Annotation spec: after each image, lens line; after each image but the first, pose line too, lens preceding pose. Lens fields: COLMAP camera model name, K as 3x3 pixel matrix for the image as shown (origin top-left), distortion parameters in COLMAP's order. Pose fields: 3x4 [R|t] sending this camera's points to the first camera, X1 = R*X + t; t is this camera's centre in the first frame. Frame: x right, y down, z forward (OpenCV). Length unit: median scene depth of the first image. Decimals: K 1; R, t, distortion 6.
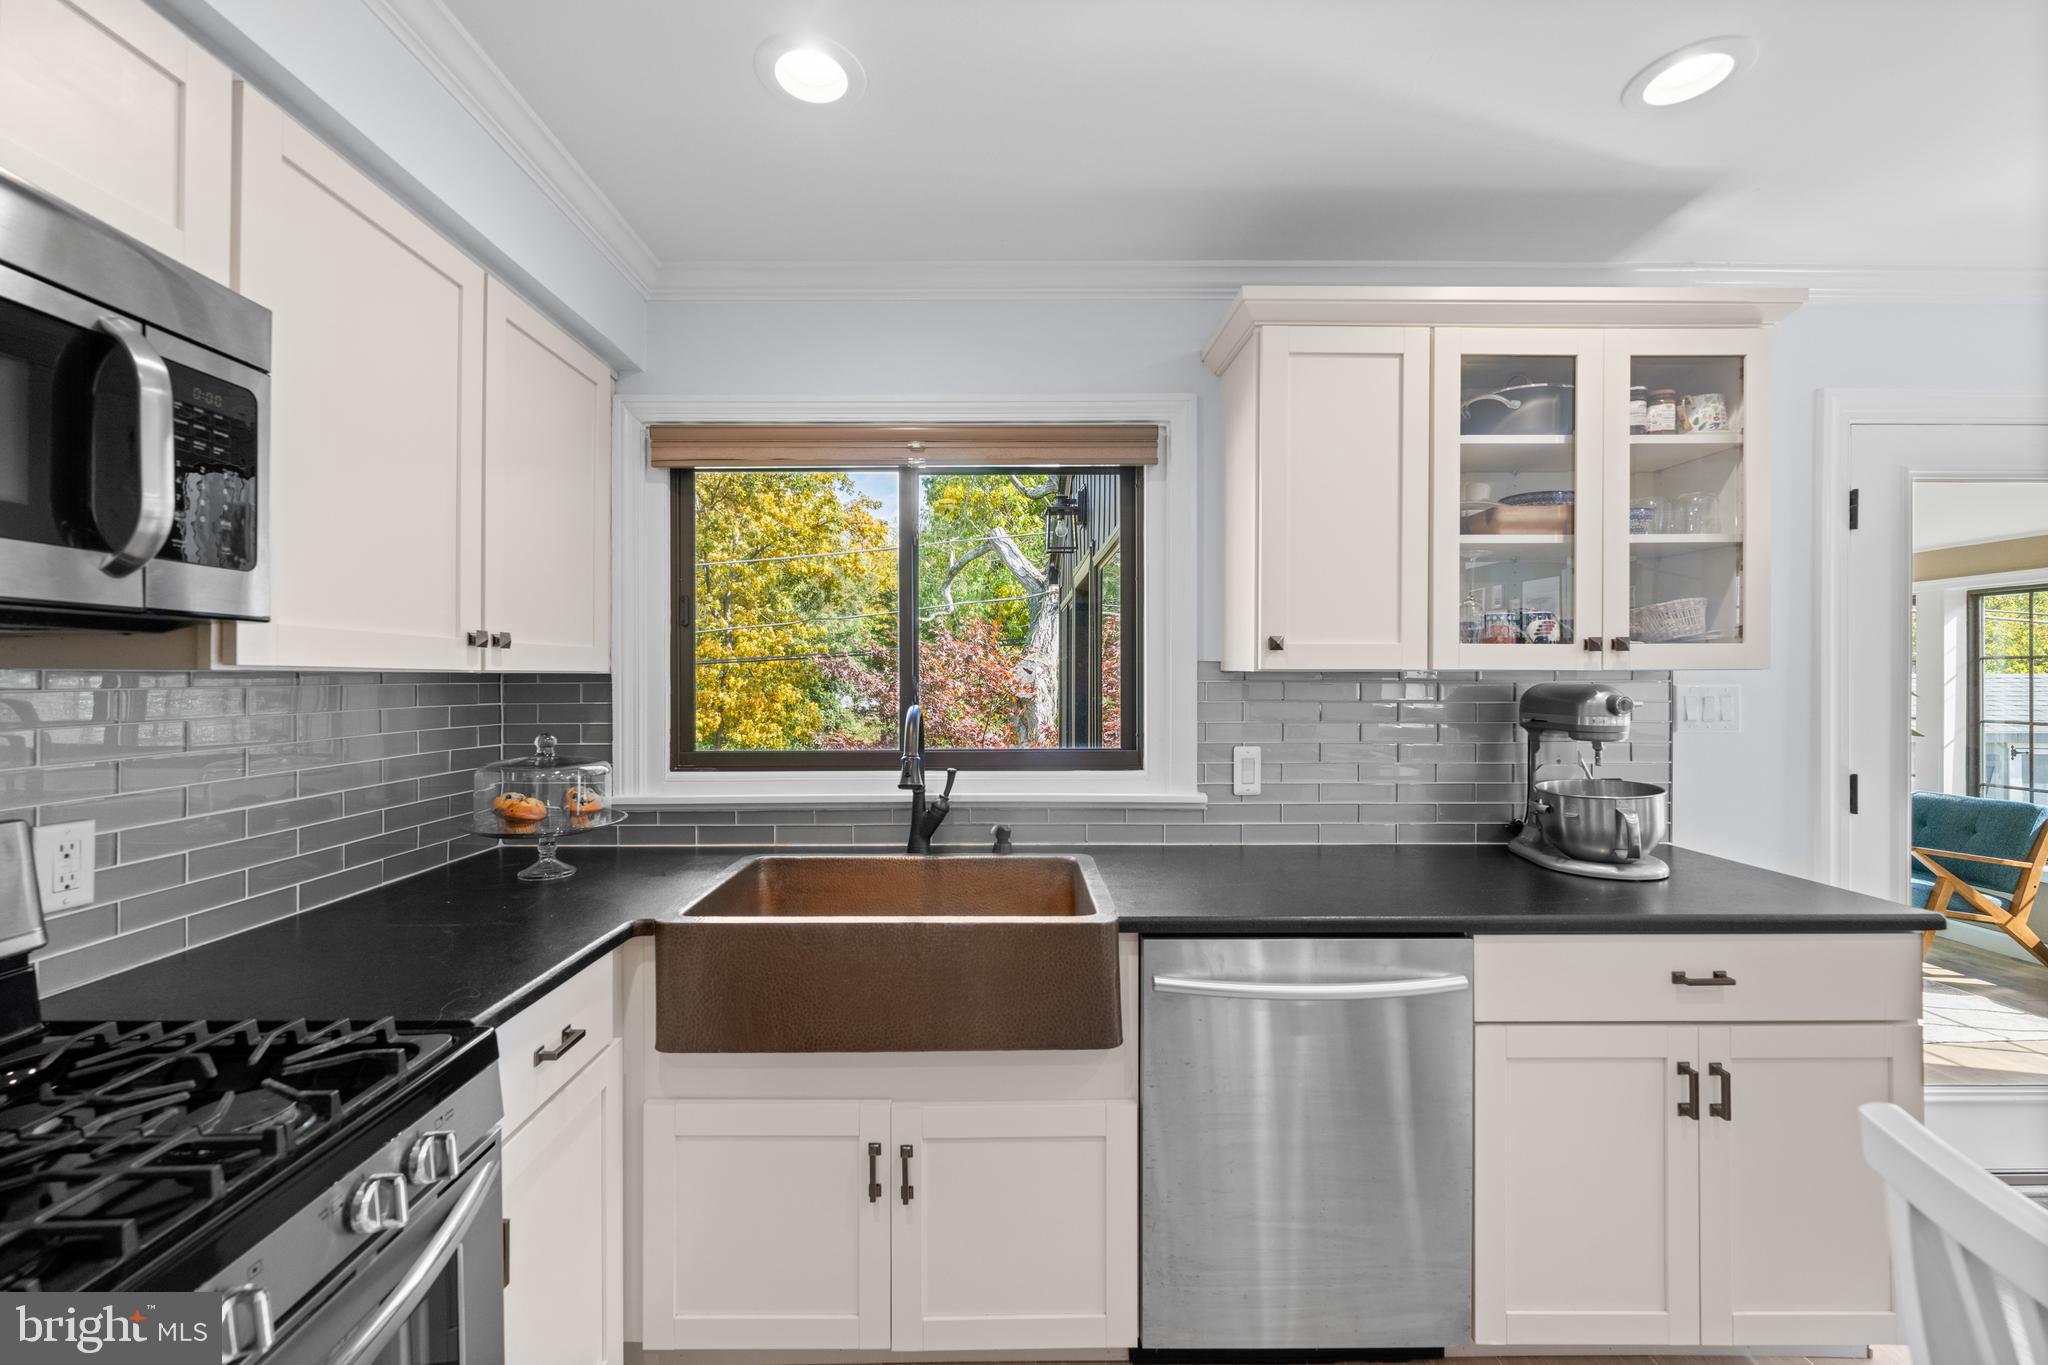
lens RADIAL K [[813.5, 0, 1012.2], [0, 813.5, 676.4], [0, 0, 1]] dist [-0.003018, 0.000482]
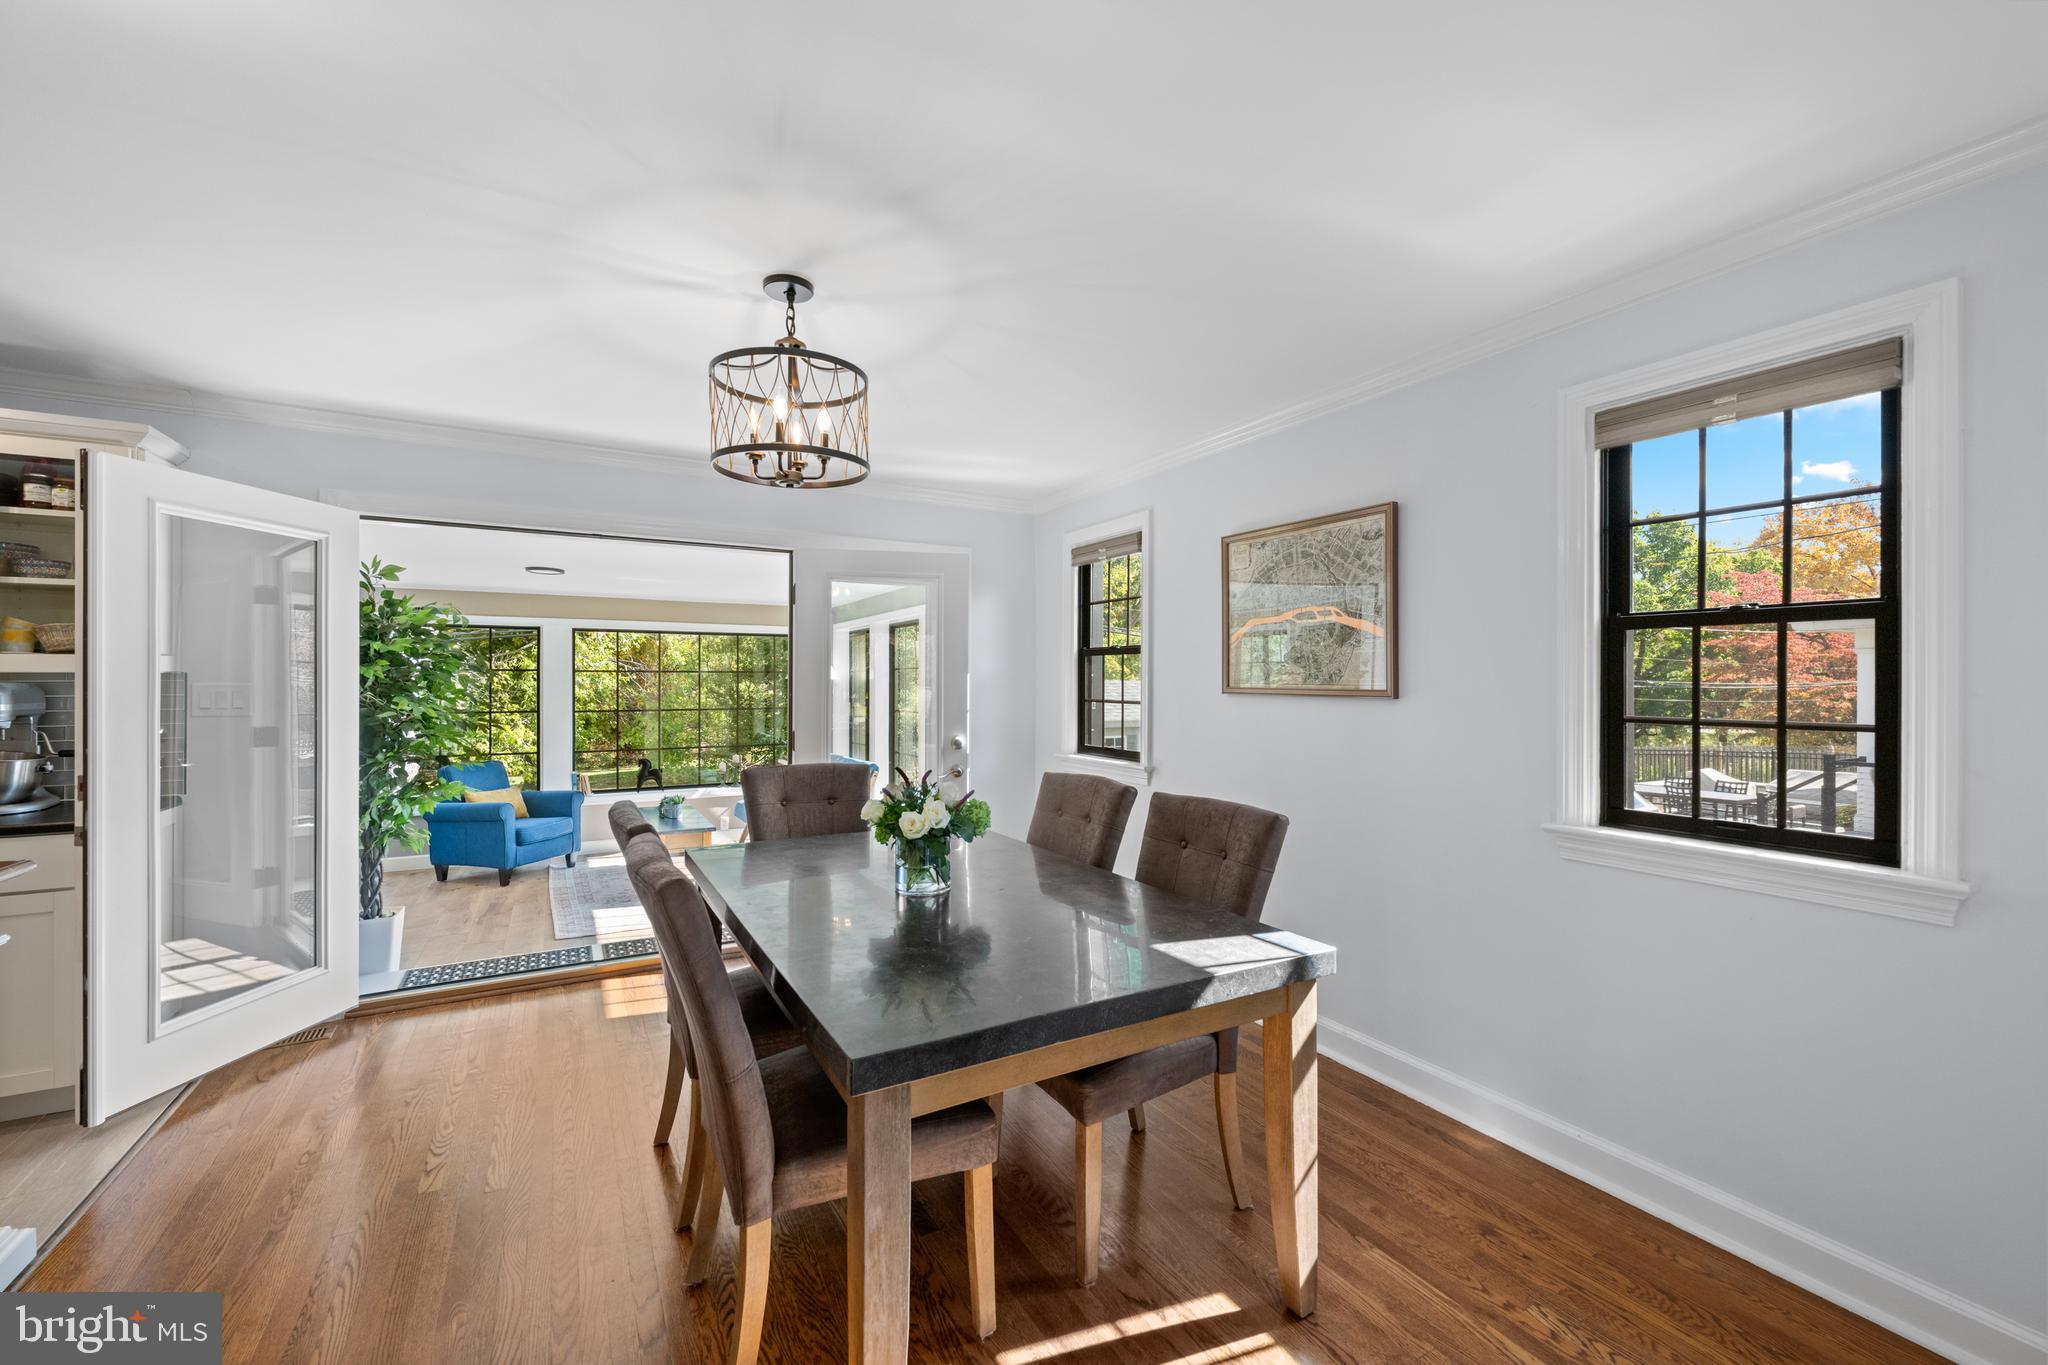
lens RADIAL K [[813.5, 0, 1019.8], [0, 813.5, 684.0], [0, 0, 1]] dist [-0.003018, 0.000482]
pose [[0.875297, 0.001474, 0.483584, 1.644455], [-0.002367, 0.999996, 0.001237, 0.006754], [-0.483580, -0.002227, 0.875297, -1.121111]]
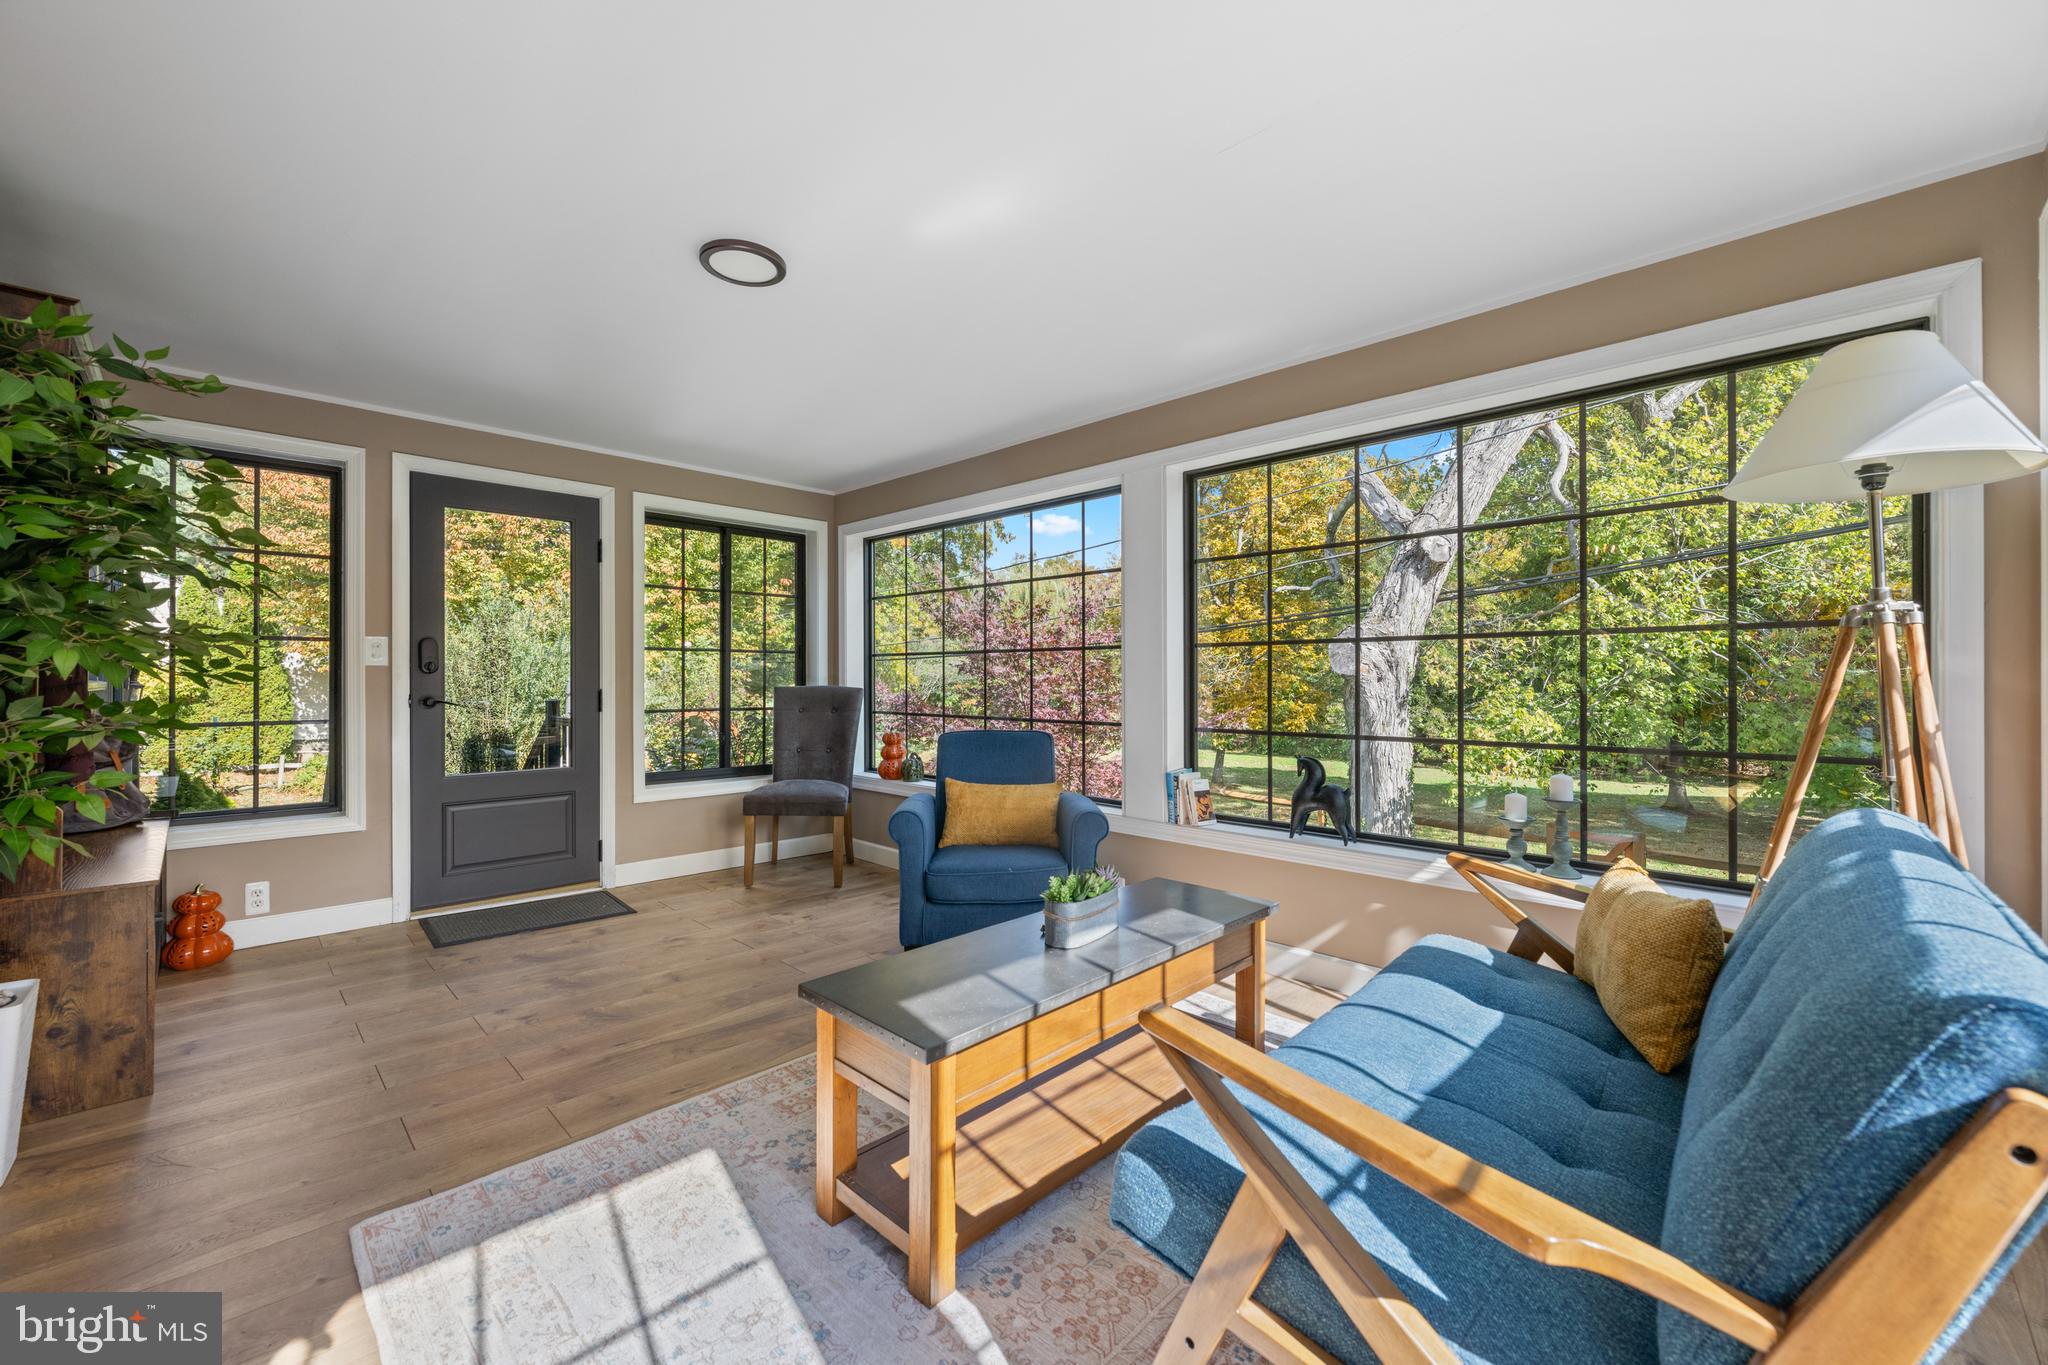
lens RADIAL K [[813.5, 0, 1025.7], [0, 813.5, 680.9], [0, 0, 1]] dist [-0.003018, 0.000482]
pose [[0.705599, 0.006537, -0.708581, 2.698807], [-0.004005, 0.999978, 0.005237, 0.222928], [0.708600, -0.000858, 0.705610, 1.676699]]
